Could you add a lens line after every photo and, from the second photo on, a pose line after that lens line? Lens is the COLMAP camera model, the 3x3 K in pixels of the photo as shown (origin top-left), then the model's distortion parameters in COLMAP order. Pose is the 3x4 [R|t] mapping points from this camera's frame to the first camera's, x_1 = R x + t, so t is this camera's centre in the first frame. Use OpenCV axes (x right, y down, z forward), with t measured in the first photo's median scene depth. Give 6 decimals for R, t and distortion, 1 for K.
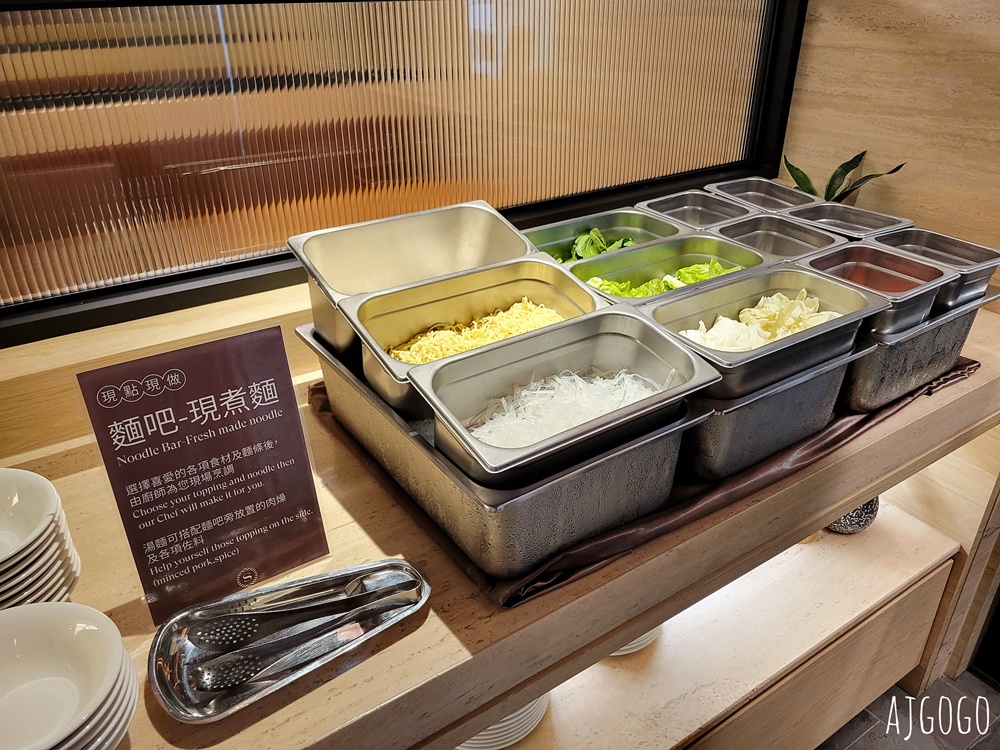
lens RADIAL K [[756.1, 0, 503.5], [0, 756.1, 369.4], [0, 0, 1]] dist [0.038111, -0.020489]
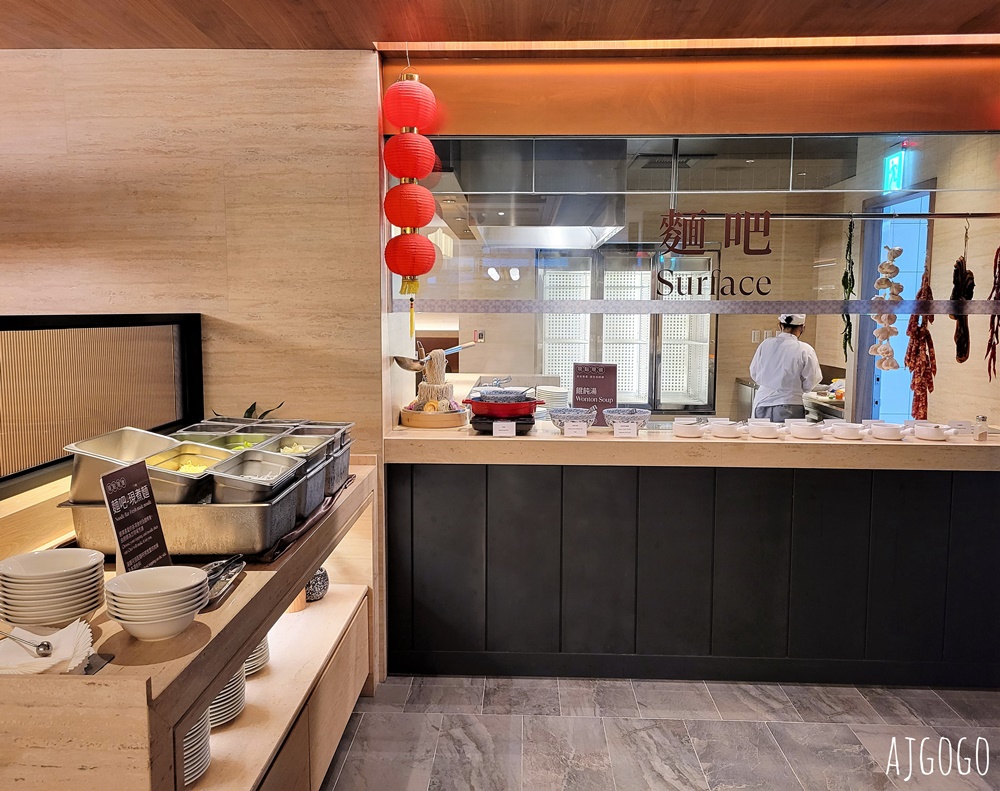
lens RADIAL K [[816.4, 0, 499.4], [0, 816.4, 395.0], [0, 0, 1]] dist [-0.000821, -0.000330]
pose [[0.585805, -0.077818, 0.806708, -0.841928], [0.377612, 0.906942, -0.186722, 0.316279], [-0.717107, 0.414005, 0.560676, -0.587438]]
